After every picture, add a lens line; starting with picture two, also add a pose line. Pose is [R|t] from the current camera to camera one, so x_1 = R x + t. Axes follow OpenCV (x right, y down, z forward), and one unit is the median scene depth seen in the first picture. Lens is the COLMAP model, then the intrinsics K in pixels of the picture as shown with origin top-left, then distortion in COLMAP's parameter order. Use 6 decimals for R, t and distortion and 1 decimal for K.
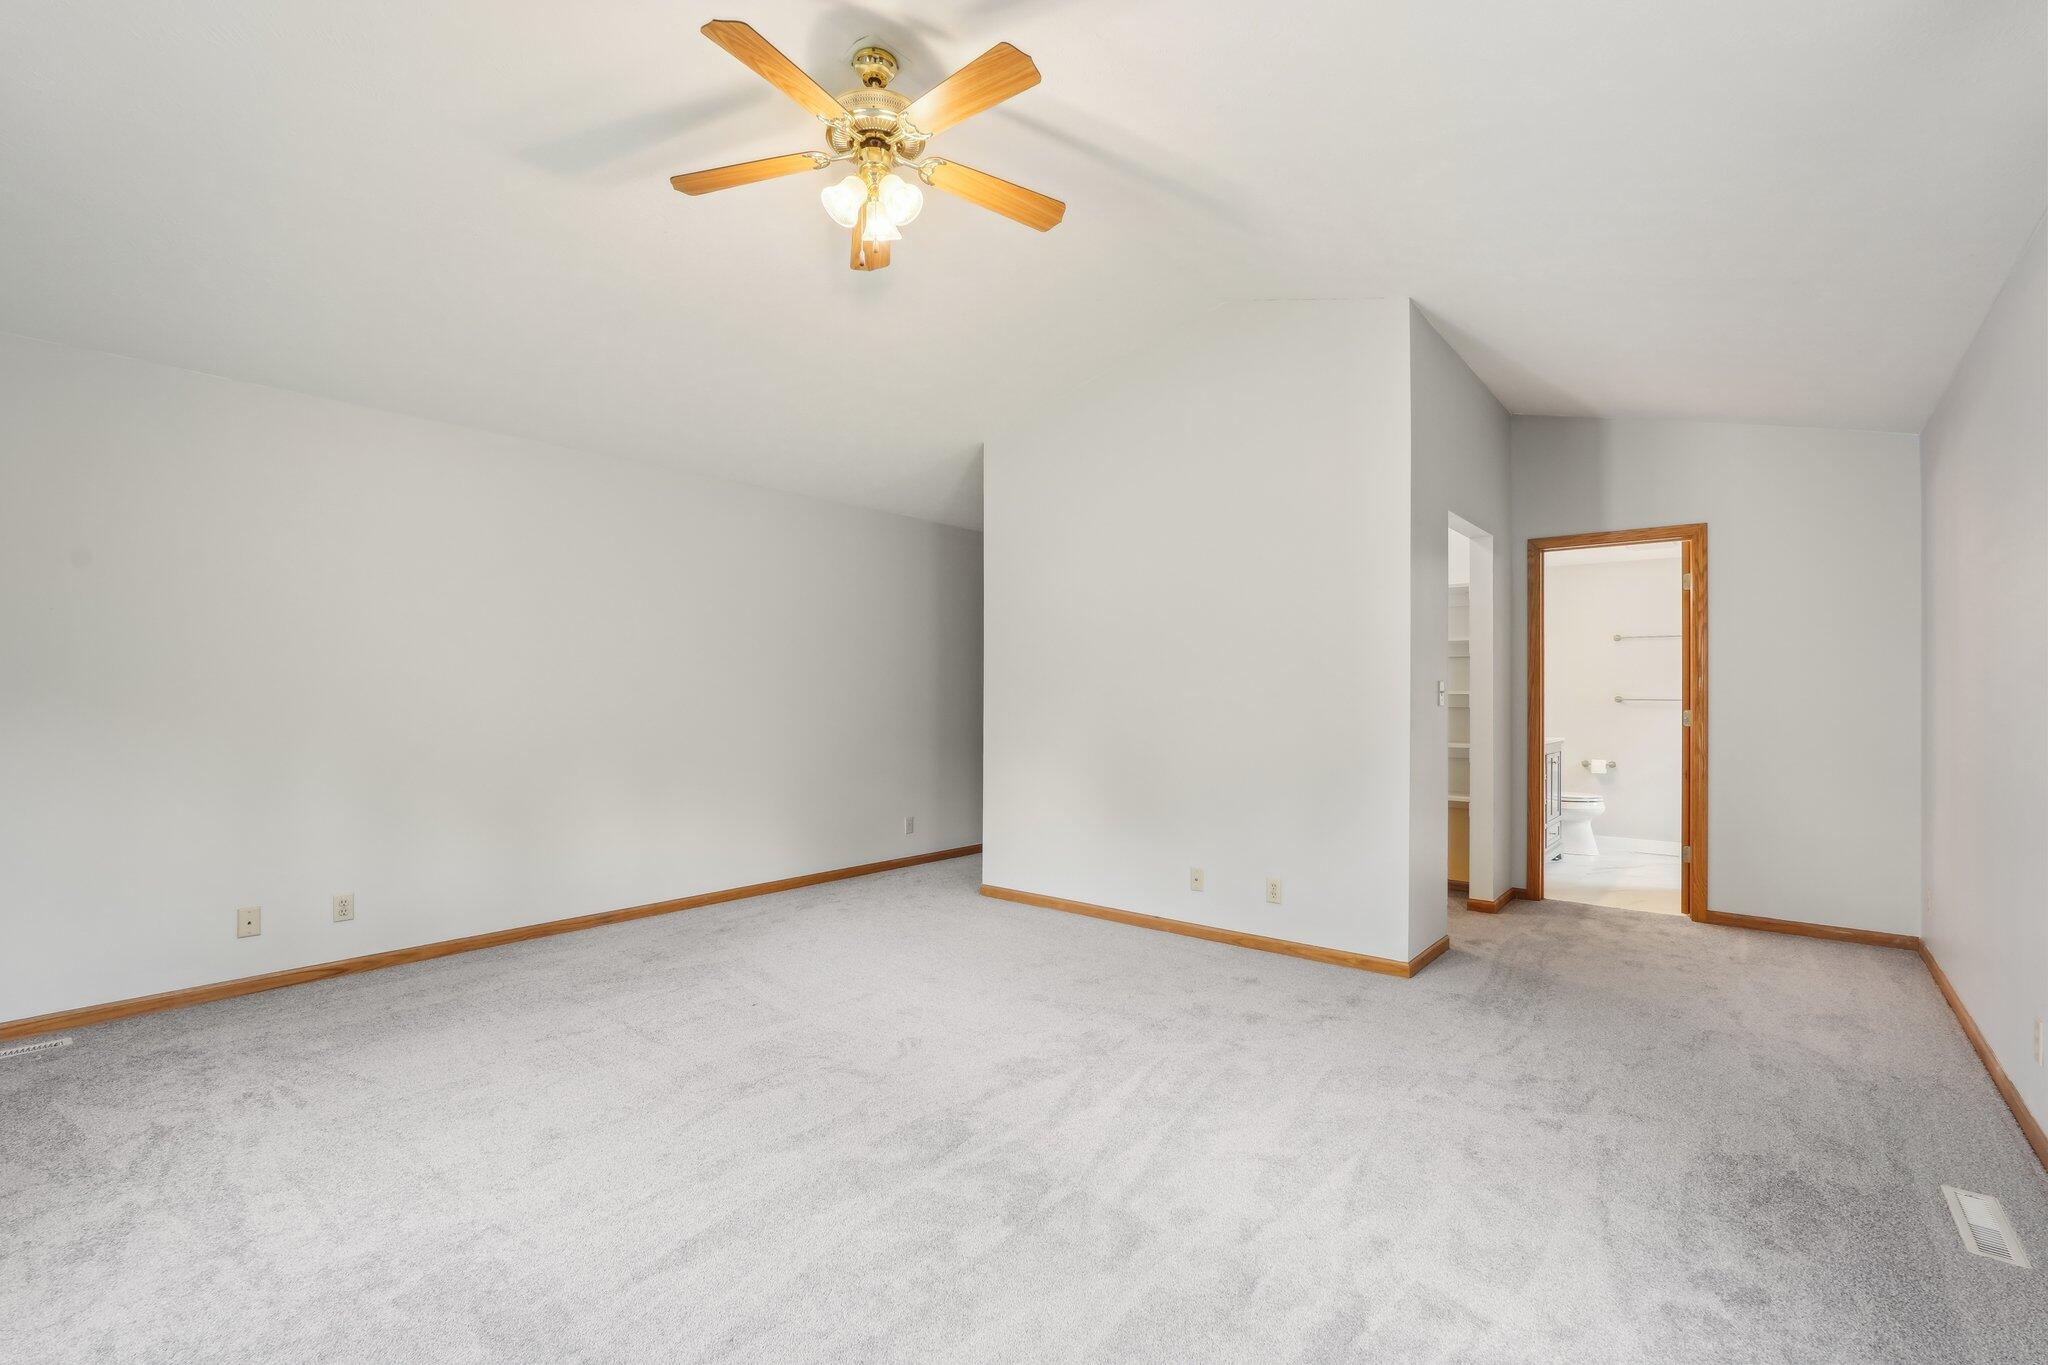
lens RADIAL K [[926.0, 0, 1024.0], [0, 926.0, 682.5], [0, 0, 1]] dist [-0.002156, -0.000181]
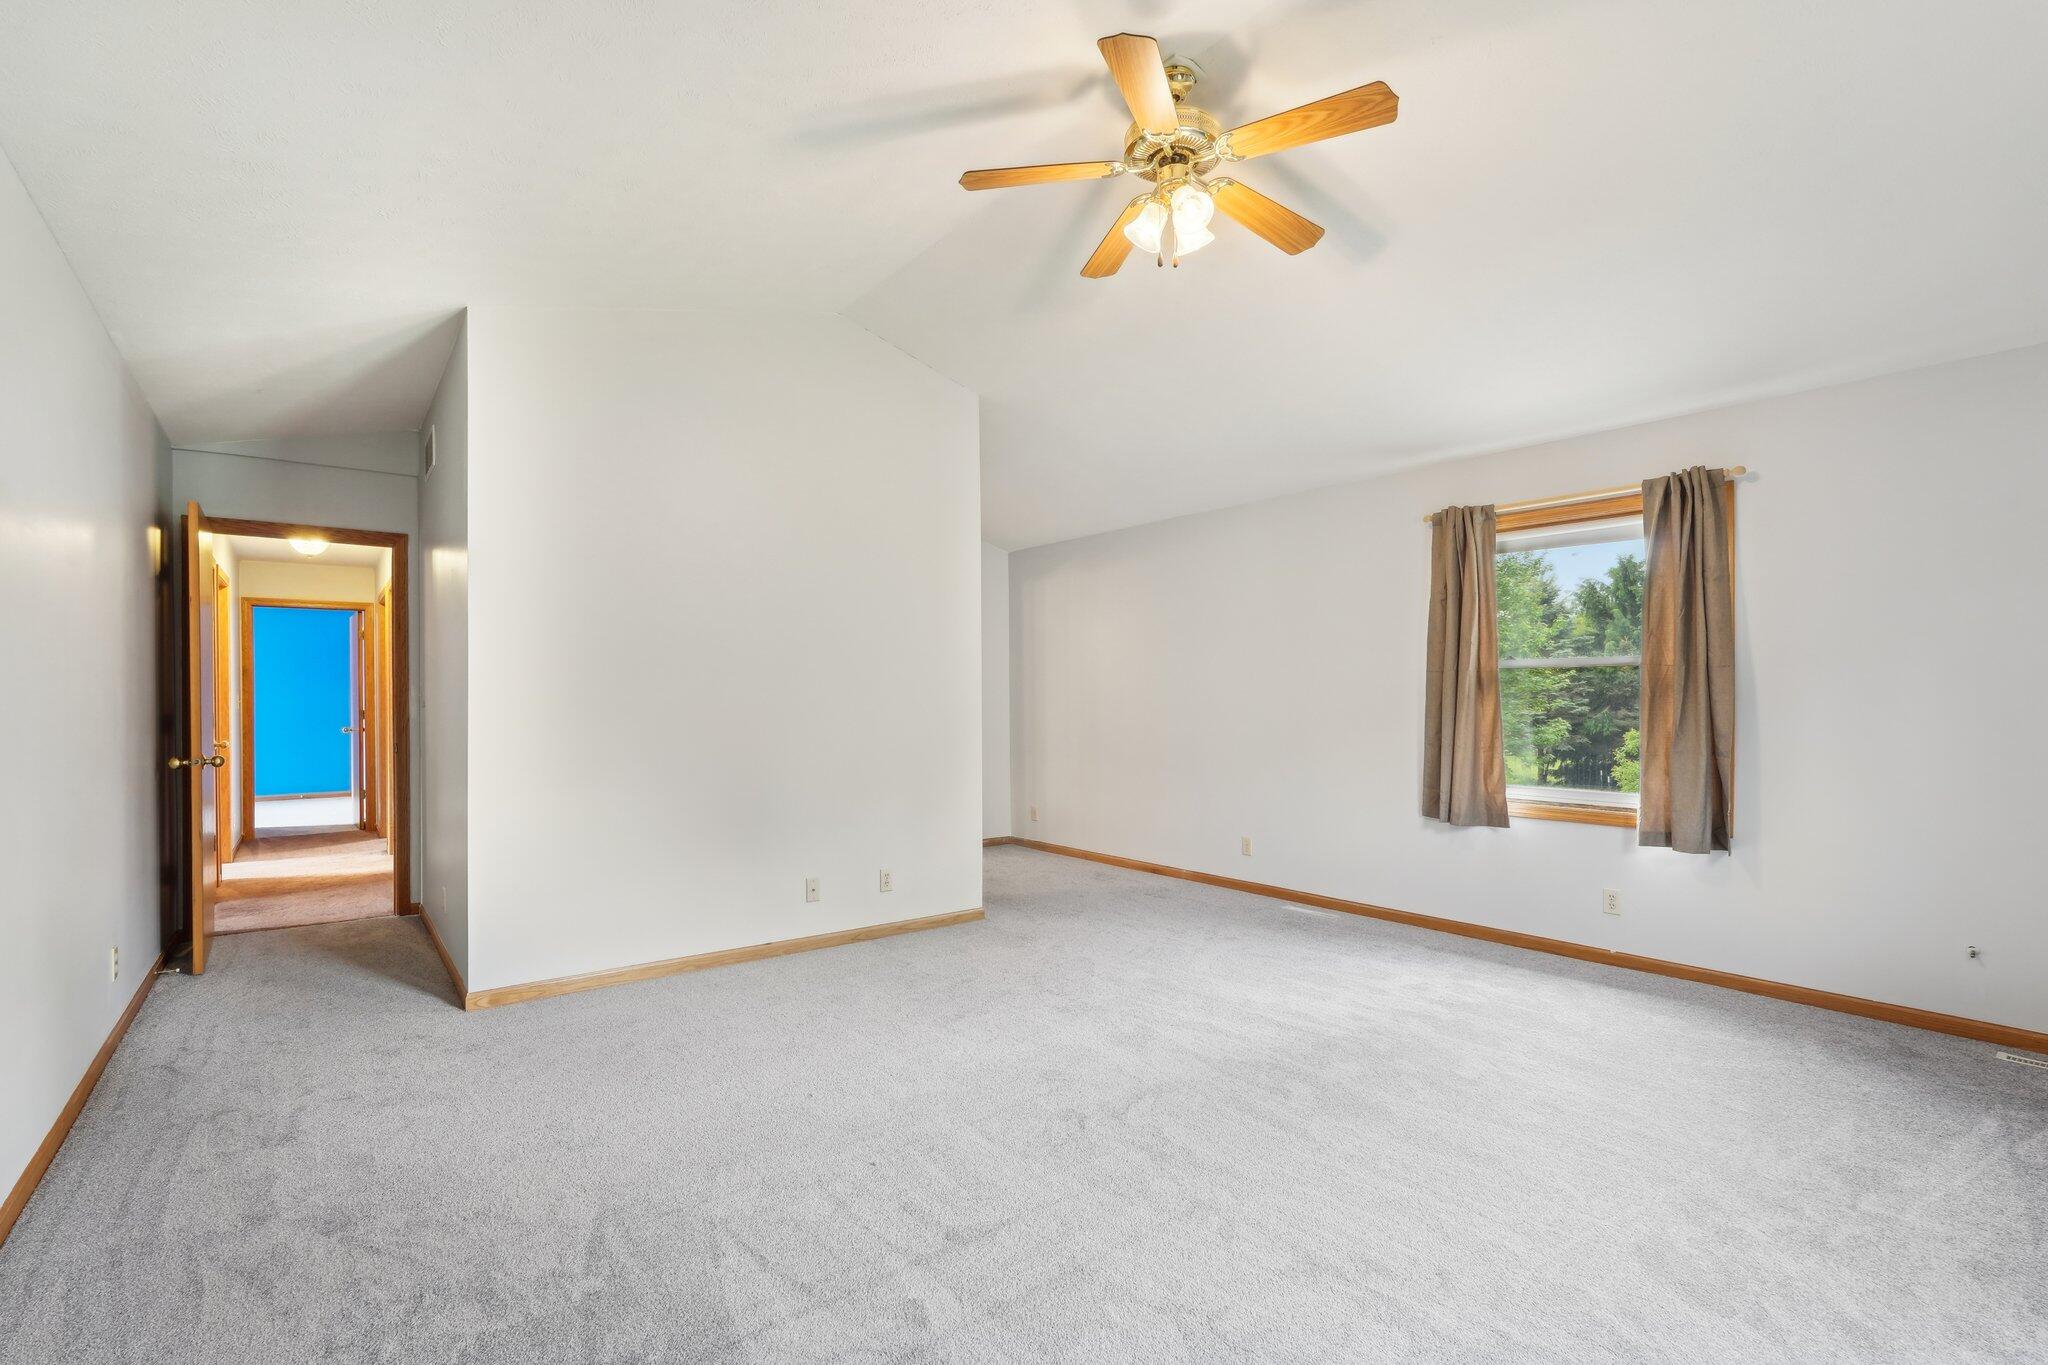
lens RADIAL K [[926.0, 0, 1024.0], [0, 926.0, 682.5], [0, 0, 1]] dist [-0.002156, -0.000181]
pose [[0.203535, 0.002036, 0.979066, -1.210660], [-0.005642, 0.999984, -0.000906, -0.023070], [-0.979051, -0.005340, 0.203543, 0.950677]]
